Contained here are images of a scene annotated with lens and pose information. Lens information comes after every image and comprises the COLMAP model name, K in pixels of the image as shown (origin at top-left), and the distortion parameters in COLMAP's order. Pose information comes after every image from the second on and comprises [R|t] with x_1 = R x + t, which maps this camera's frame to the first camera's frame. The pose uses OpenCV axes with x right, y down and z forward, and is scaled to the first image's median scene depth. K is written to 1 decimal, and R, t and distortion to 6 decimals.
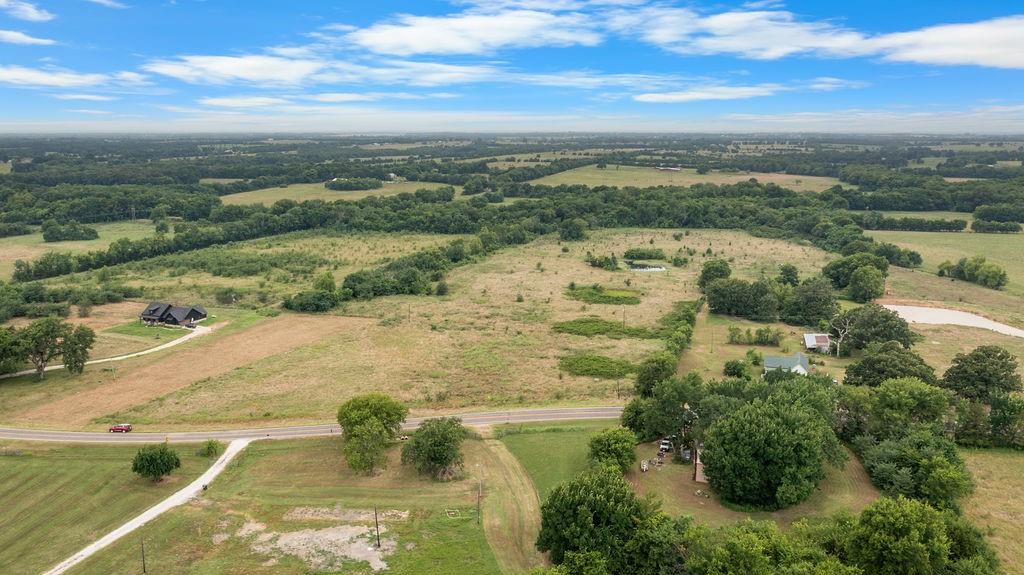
lens RADIAL K [[813.2, 0, 512.0], [0, 813.2, 287.5], [0, 0, 1]] dist [-0.015278, -0.005460]
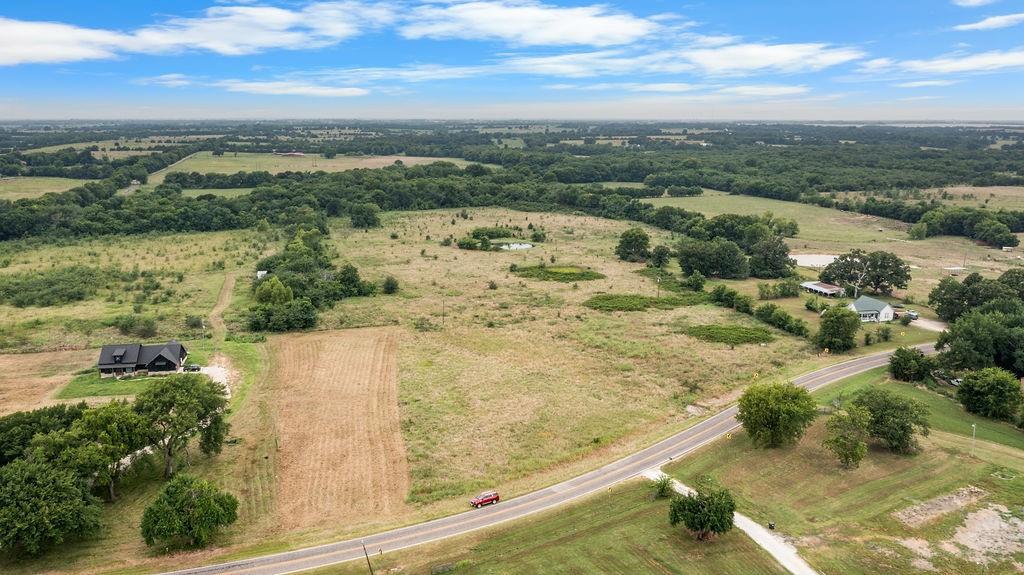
lens RADIAL K [[821.2, 0, 512.0], [0, 821.2, 287.5], [0, 0, 1]] dist [-0.024077, 0.003313]
pose [[0.837590, -0.109783, 0.535155, -0.282575], [0.102762, 0.993775, 0.043029, -0.013074], [-0.536547, 0.018953, 0.843657, 0.129836]]
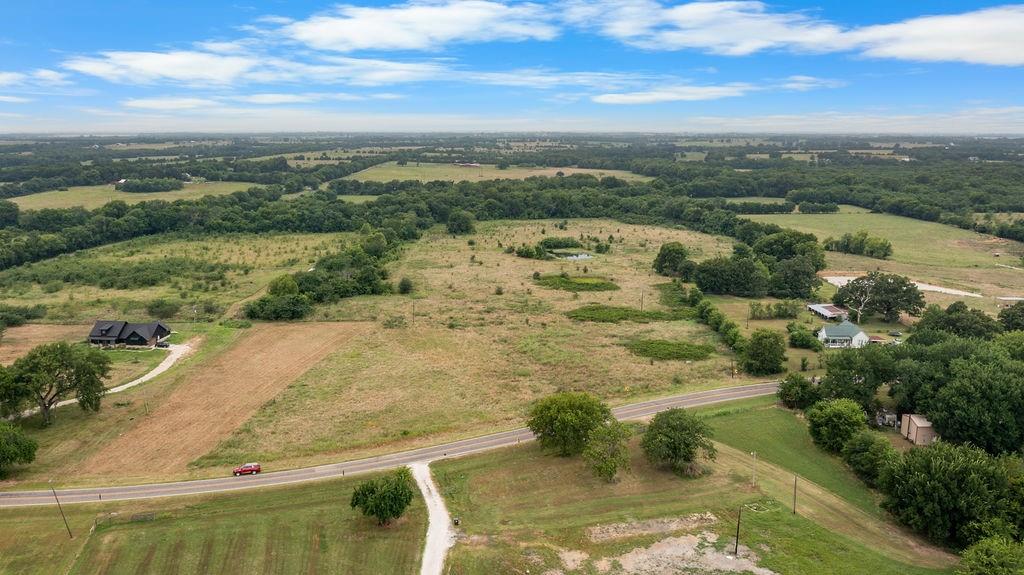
lens RADIAL K [[813.2, 0, 512.0], [0, 813.2, 287.5], [0, 0, 1]] dist [-0.015278, -0.005460]
pose [[0.951847, -0.057845, 0.301068, -0.159066], [0.058039, 0.998280, 0.008309, 0.001417], [-0.301031, 0.009564, 0.953566, 0.054965]]
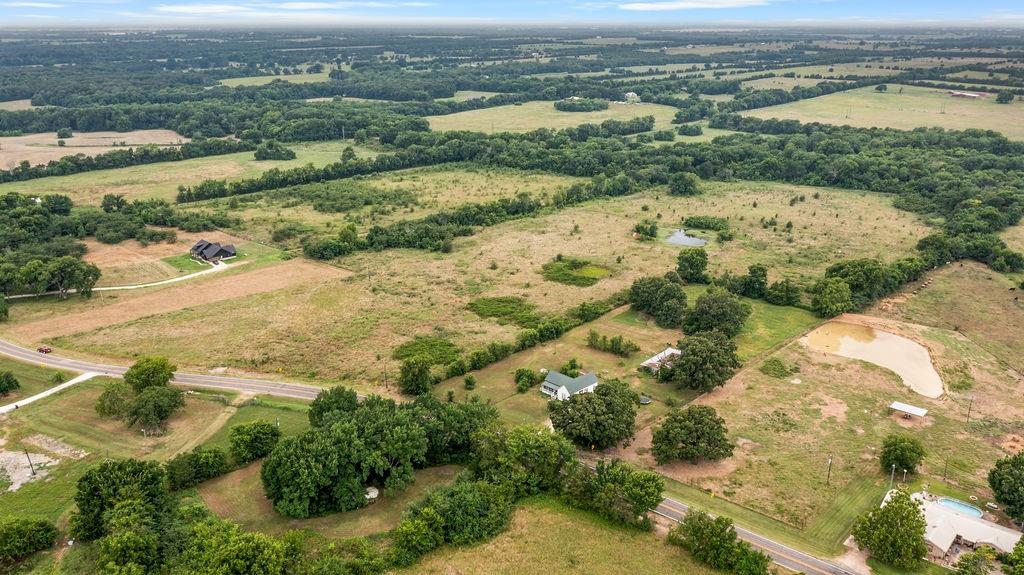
lens RADIAL K [[813.2, 0, 512.0], [0, 813.2, 287.5], [0, 0, 1]] dist [-0.015278, -0.005460]
pose [[0.909951, 0.129322, -0.394036, 0.280549], [-0.077984, 0.986545, 0.143693, -0.070135], [0.407317, -0.100025, 0.907793, 0.016497]]
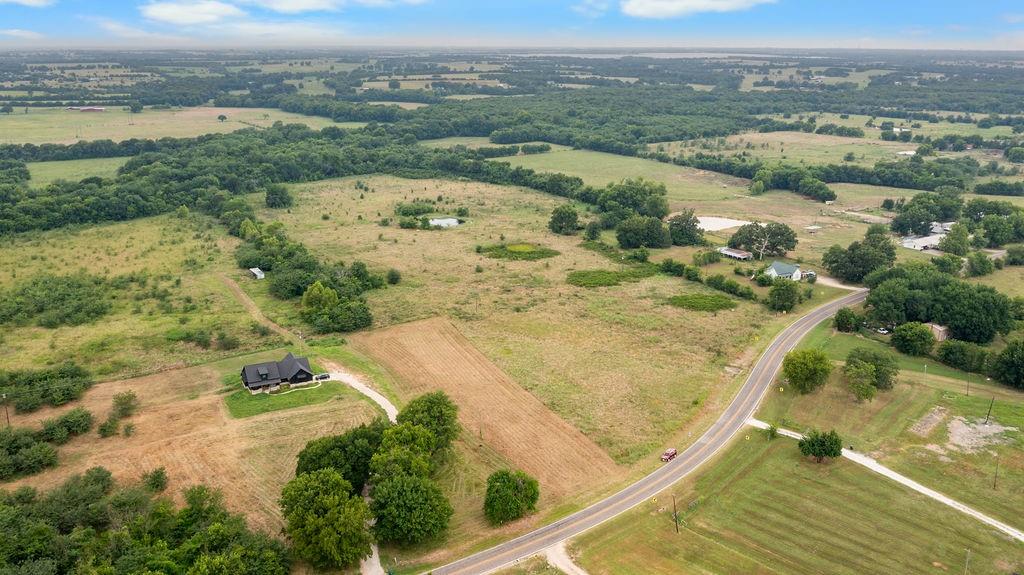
lens RADIAL K [[813.2, 0, 512.0], [0, 813.2, 287.5], [0, 0, 1]] dist [-0.015278, -0.005460]
pose [[0.650705, -0.217403, 0.727543, -0.451331], [0.143262, 0.976079, 0.163539, -0.079534], [-0.745694, -0.002186, 0.666285, 0.157312]]
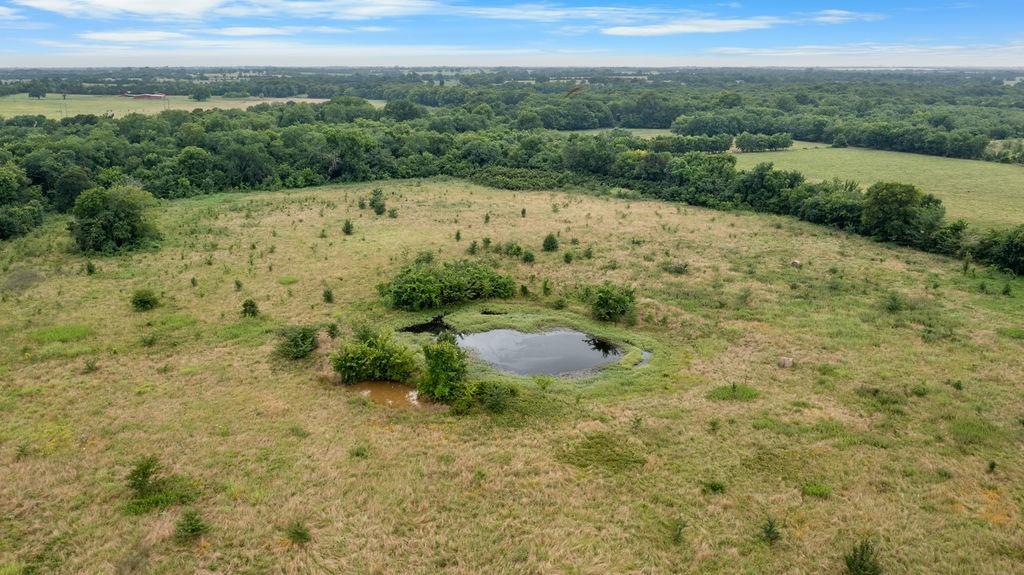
lens RADIAL K [[813.2, 0, 512.0], [0, 813.2, 287.5], [0, 0, 1]] dist [-0.015278, -0.005460]
pose [[0.786379, -0.163179, 0.595803, -0.002035], [0.119231, 0.986438, 0.112797, -0.058974], [-0.606129, -0.017662, 0.795170, 0.602644]]
